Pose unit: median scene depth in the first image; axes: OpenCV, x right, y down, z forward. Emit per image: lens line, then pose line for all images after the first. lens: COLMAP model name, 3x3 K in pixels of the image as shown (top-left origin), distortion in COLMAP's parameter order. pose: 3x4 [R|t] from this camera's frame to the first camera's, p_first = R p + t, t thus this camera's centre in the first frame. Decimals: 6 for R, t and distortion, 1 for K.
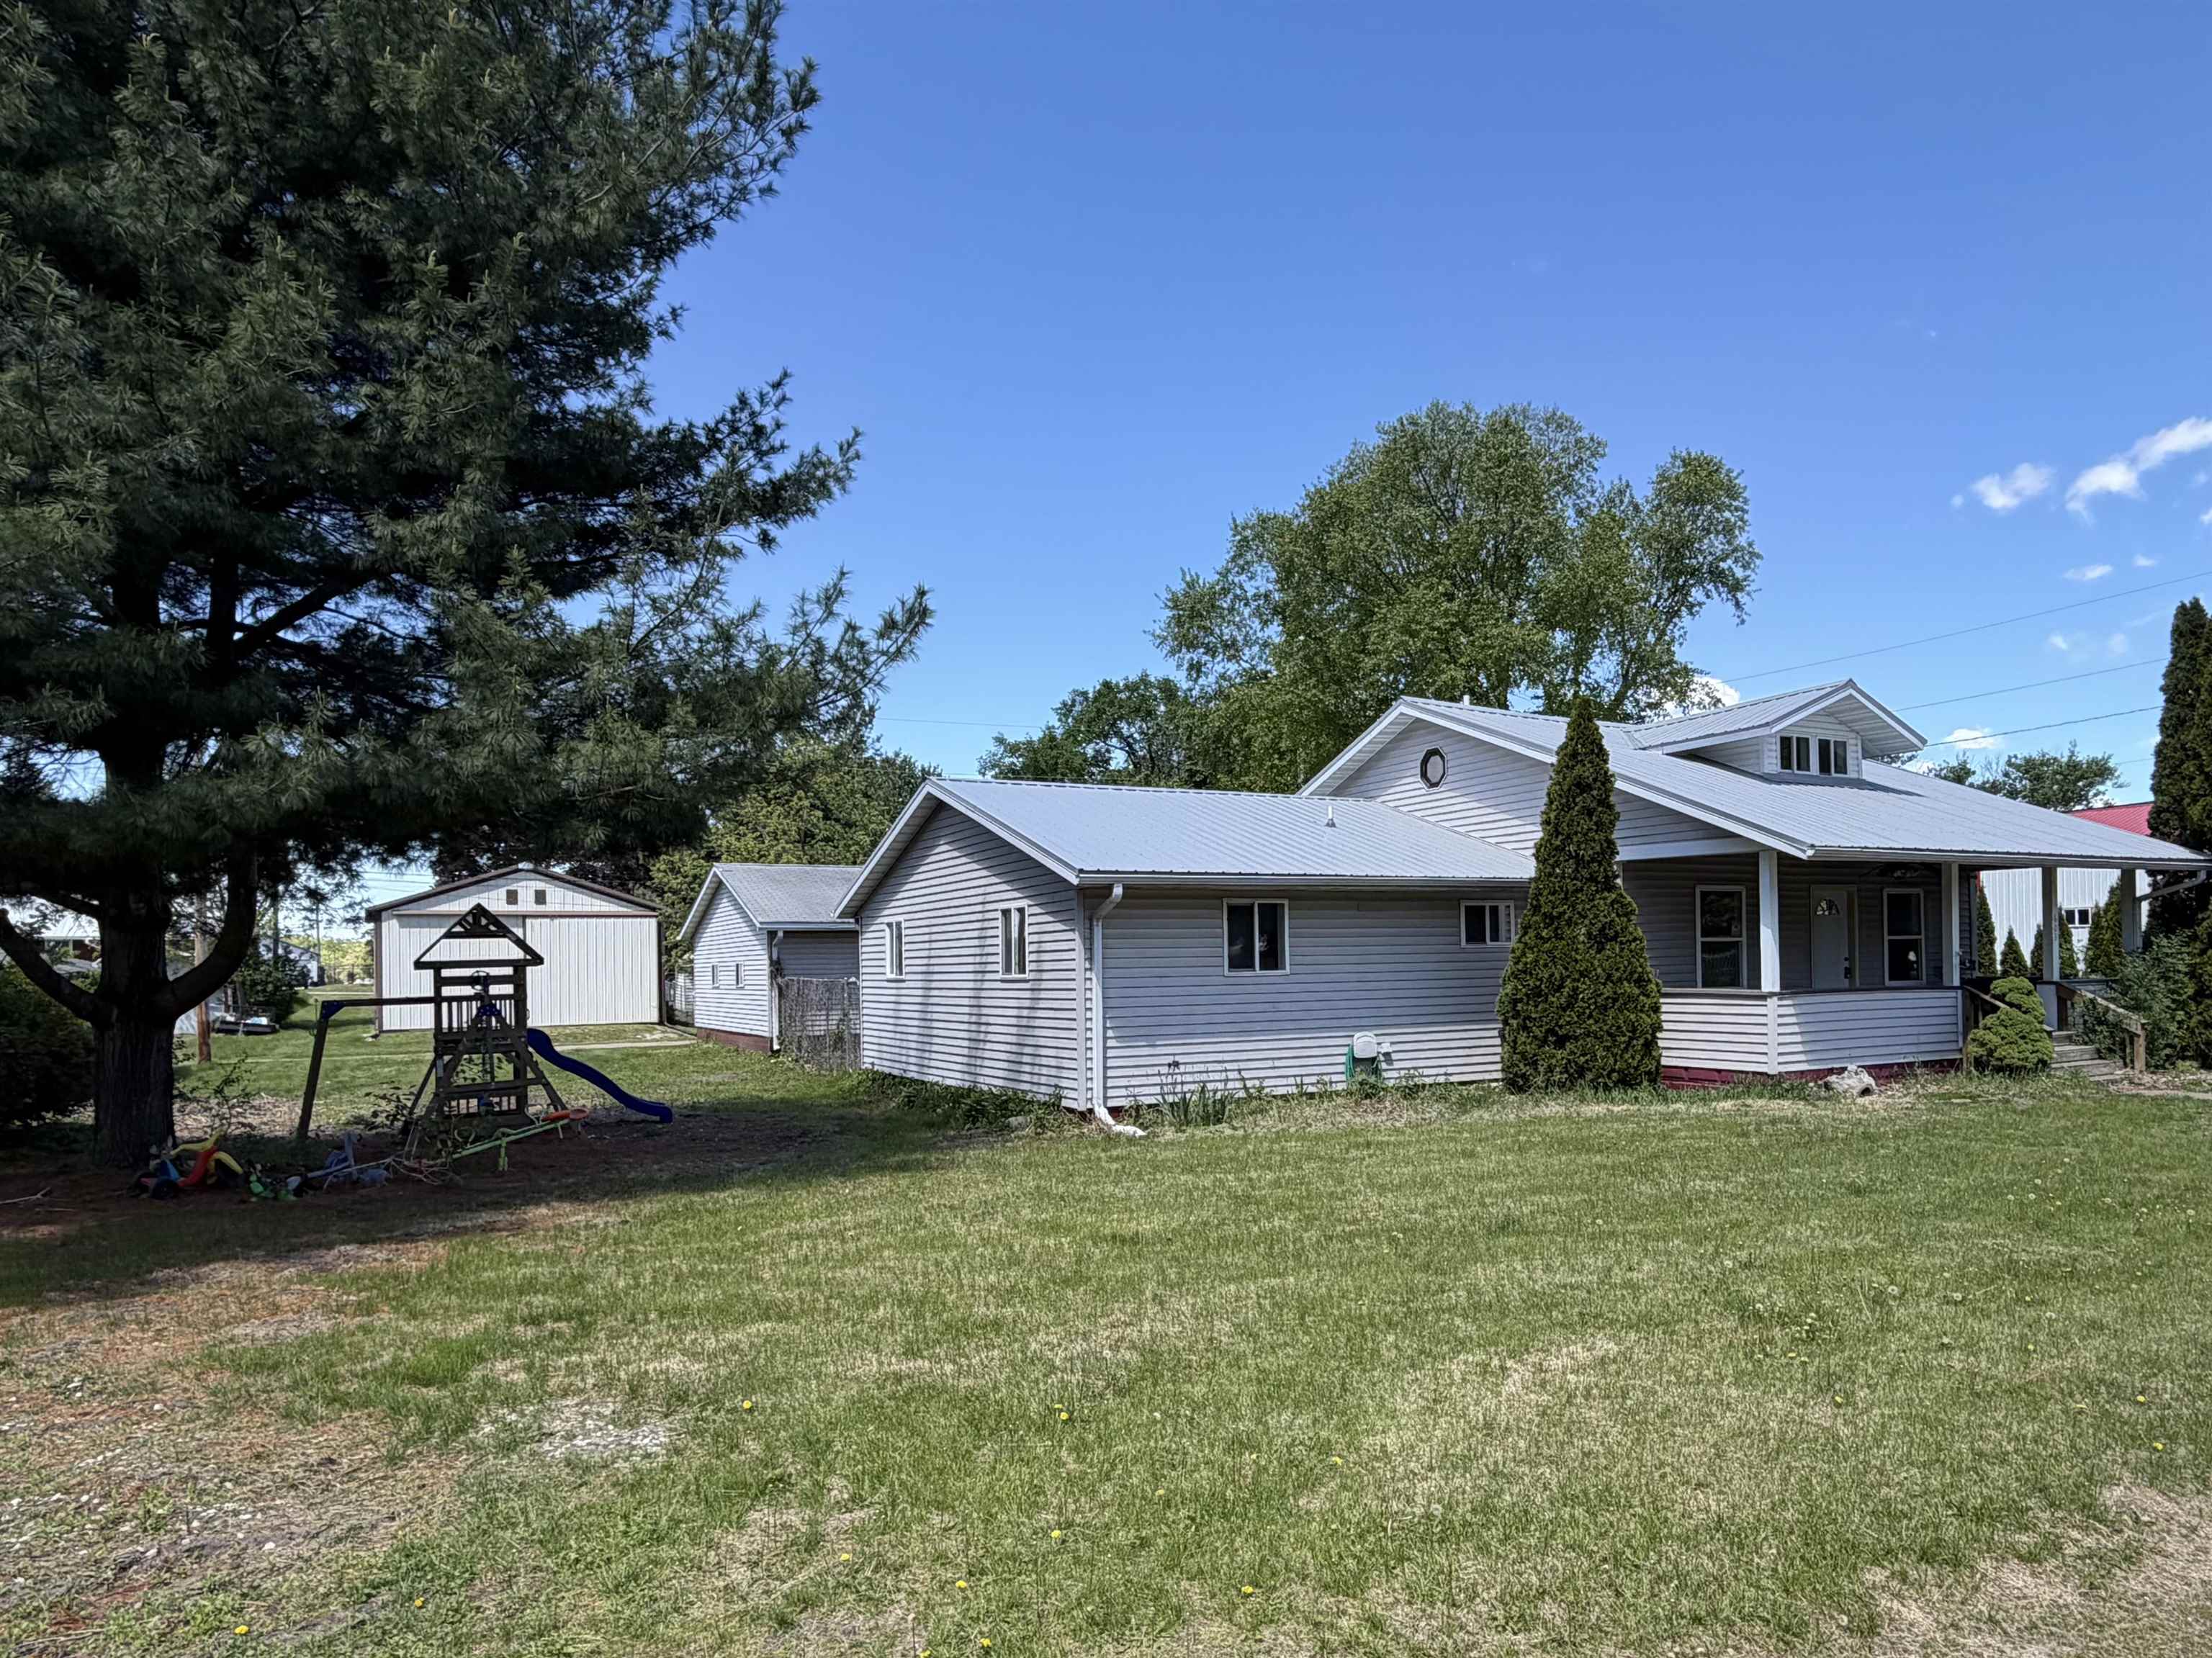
lens RADIAL K [[1334.1, 0, 1106.0], [0, 1334.1, 829.0], [0, 0, 1]] dist [-0.000911, -0.000626]
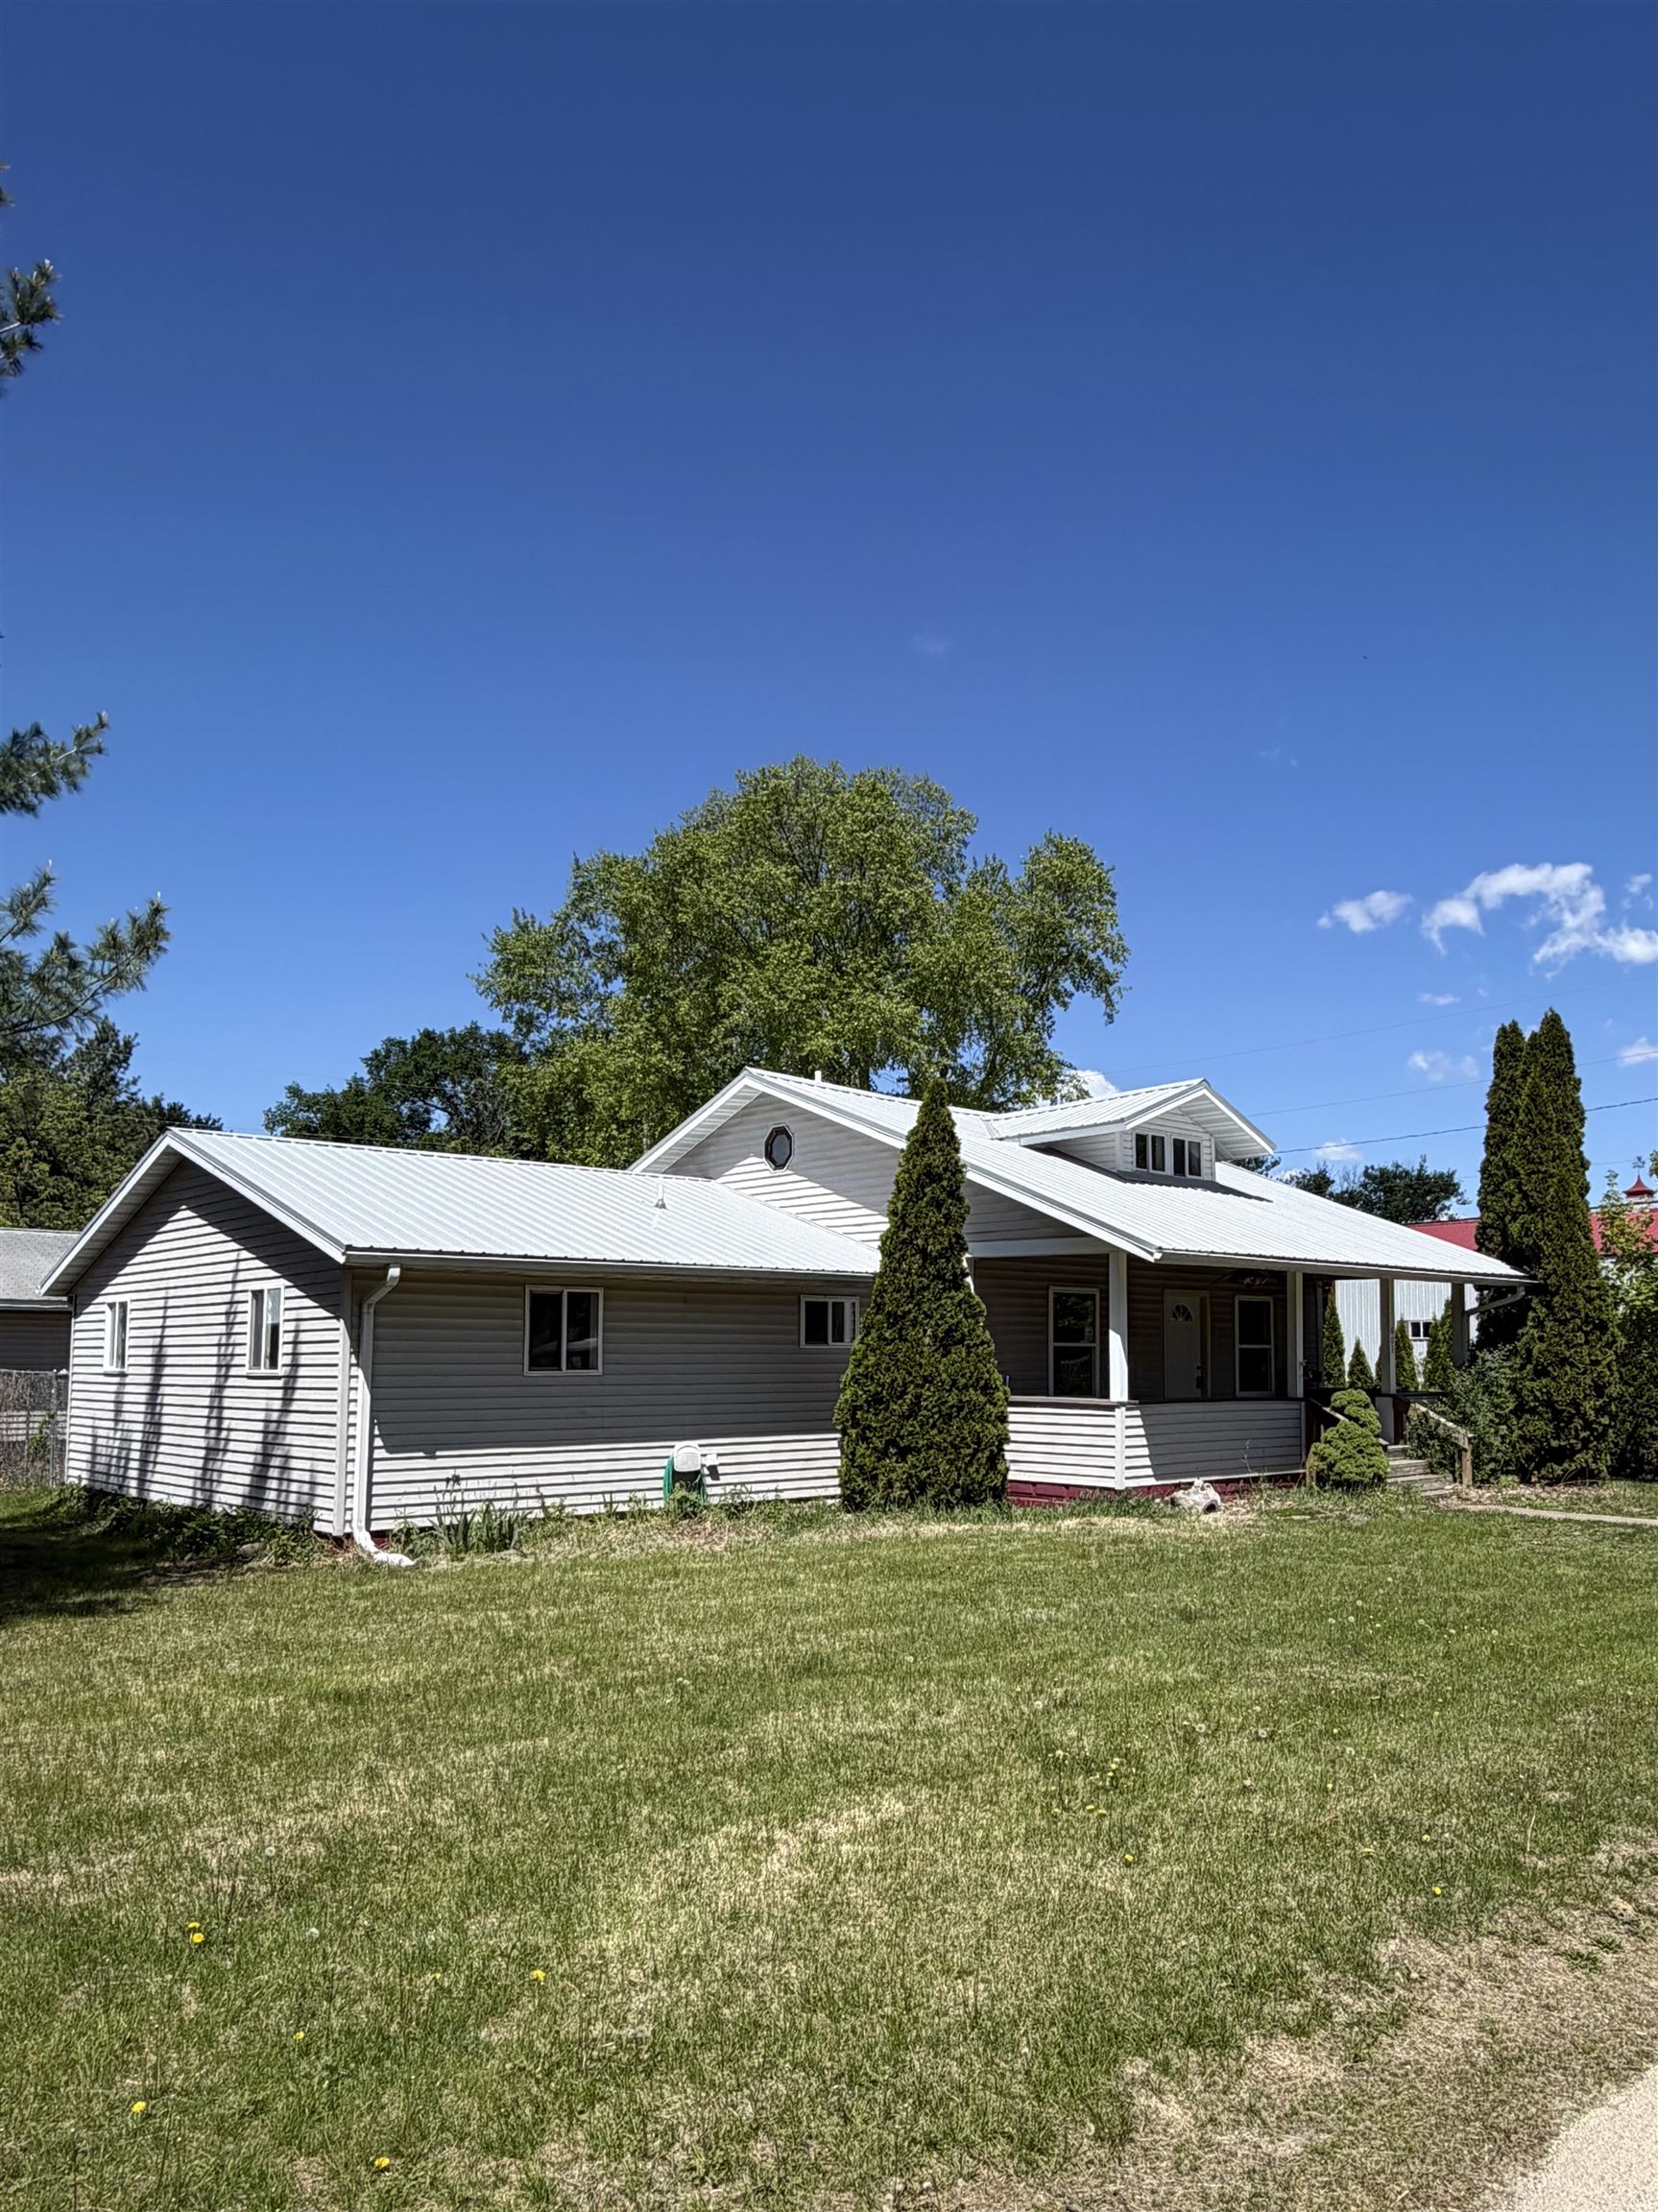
lens RADIAL K [[1449.0, 0, 829.0], [0, 1449.0, 1106.0], [0, 0, 1]] dist [-0.003730, 0.001165]
pose [[0.974700, 0.056646, 0.216220, 0.068053], [-0.040621, 0.996137, -0.077853, 0.001308], [-0.219795, 0.067100, 0.973236, 0.031018]]
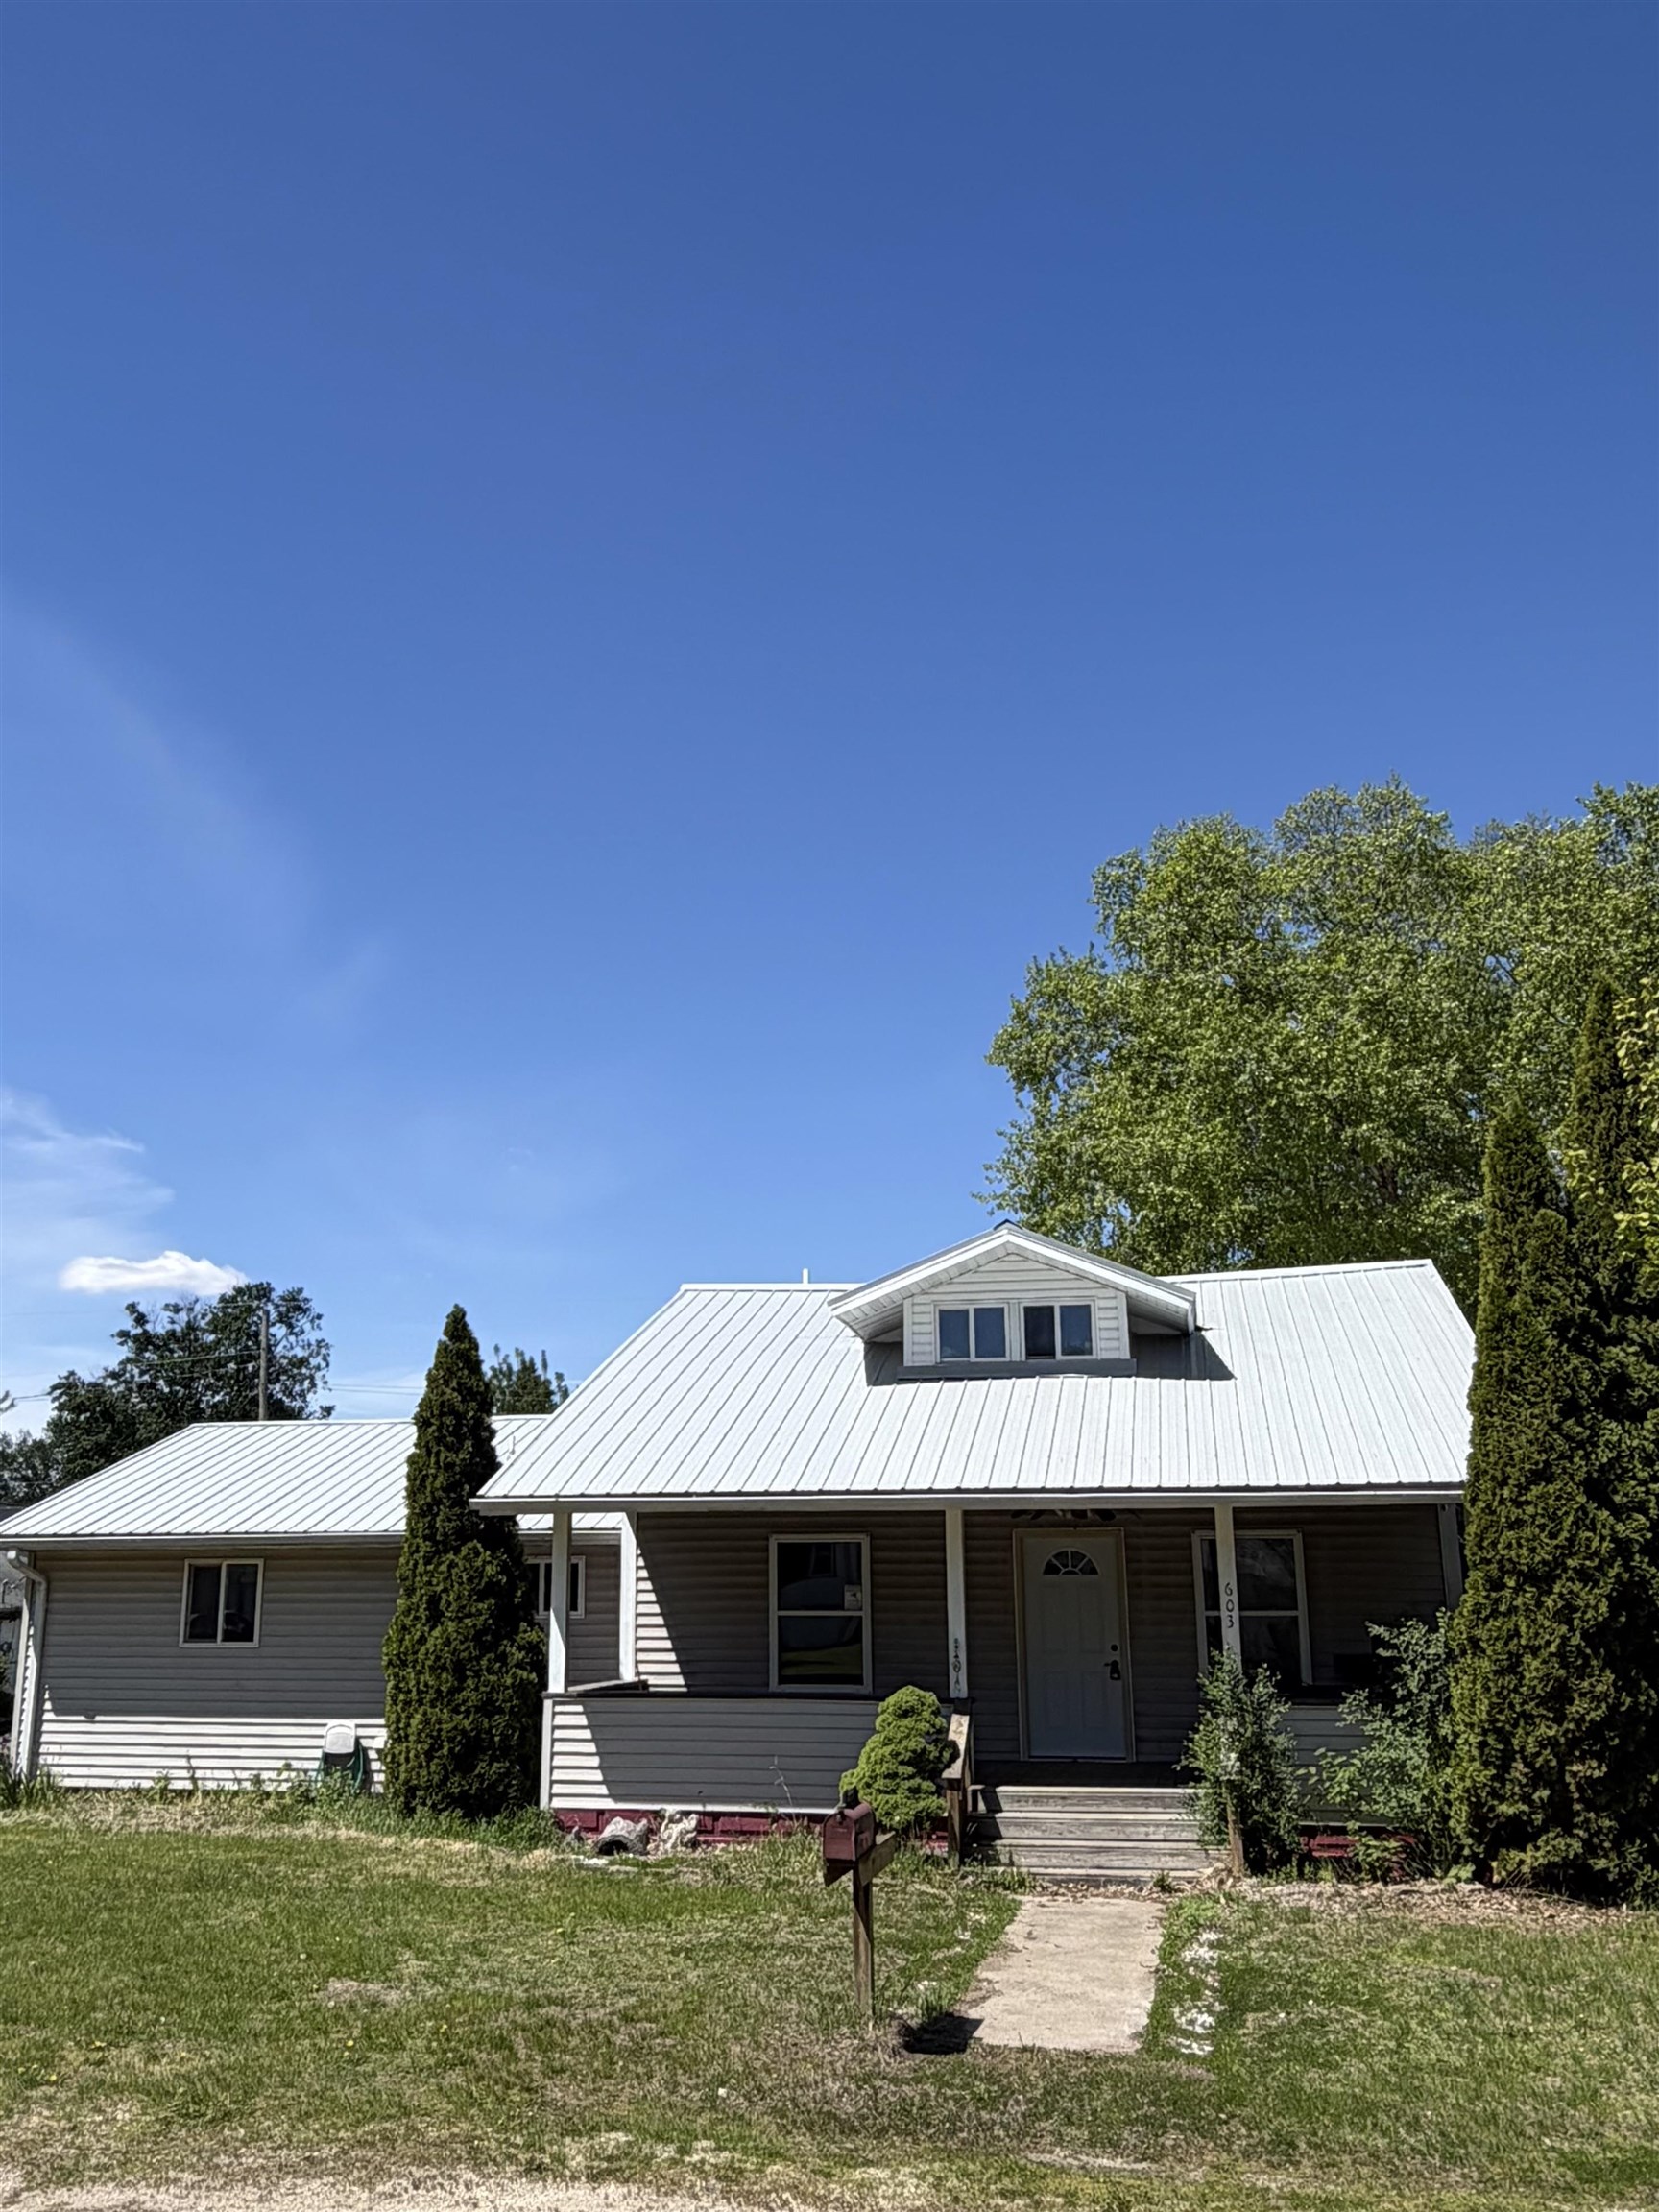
lens RADIAL K [[1758.8, 0, 829.5], [0, 1758.8, 1106.0], [0, 0, 1]] dist [-0.002848, -0.001634]
pose [[0.799334, -0.148389, -0.582276, 1.207889], [0.047318, 0.981563, -0.185188, -0.009083], [0.599021, 0.120475, 0.791619, 0.275624]]
